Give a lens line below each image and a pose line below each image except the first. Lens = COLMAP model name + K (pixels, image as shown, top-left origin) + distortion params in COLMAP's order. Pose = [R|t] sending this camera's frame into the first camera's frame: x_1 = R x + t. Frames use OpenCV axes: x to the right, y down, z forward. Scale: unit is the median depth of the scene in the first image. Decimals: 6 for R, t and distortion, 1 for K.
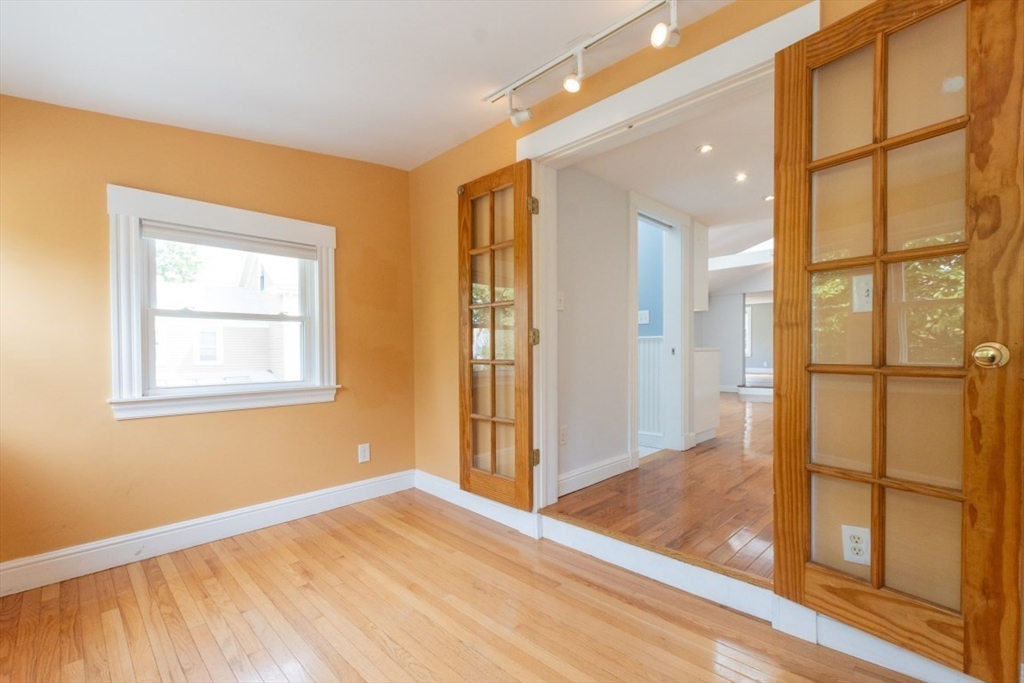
lens RADIAL K [[440.7, 0, 511.8], [0, 440.7, 357.1], [0, 0, 1]] dist [0.001045, 0.000025]
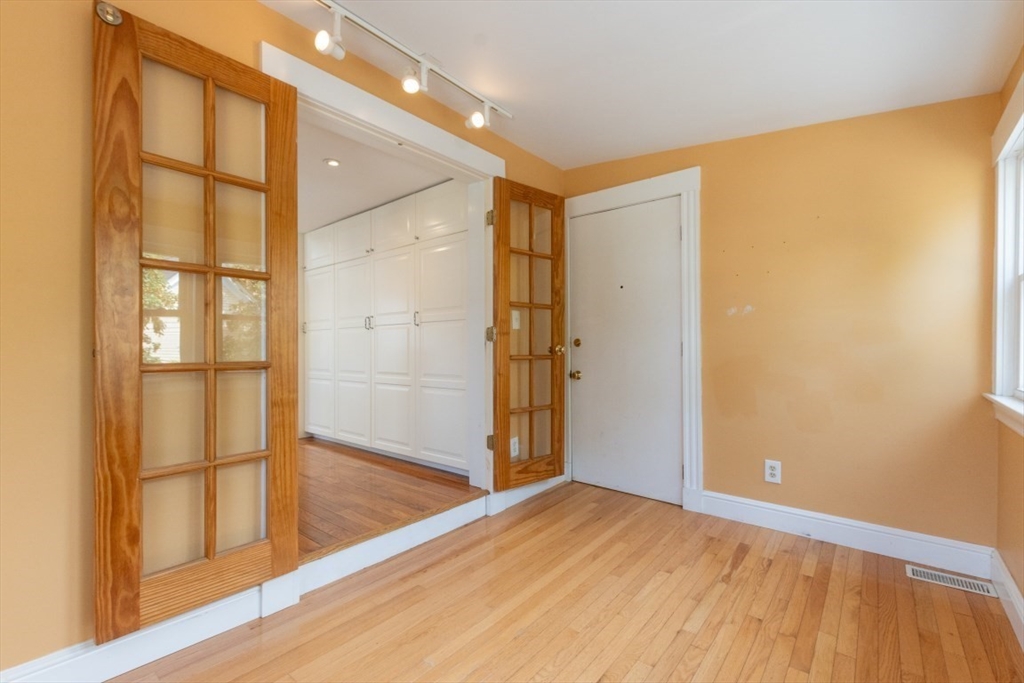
lens RADIAL K [[450.0, 0, 513.8], [0, 450.0, 348.0], [0, 0, 1]] dist [-0.000024, -0.000140]
pose [[-0.082896, 0.005099, 0.996545, -0.901613], [0.019386, 0.999806, -0.003503, -0.006605], [-0.996370, 0.019029, -0.082979, 0.855419]]
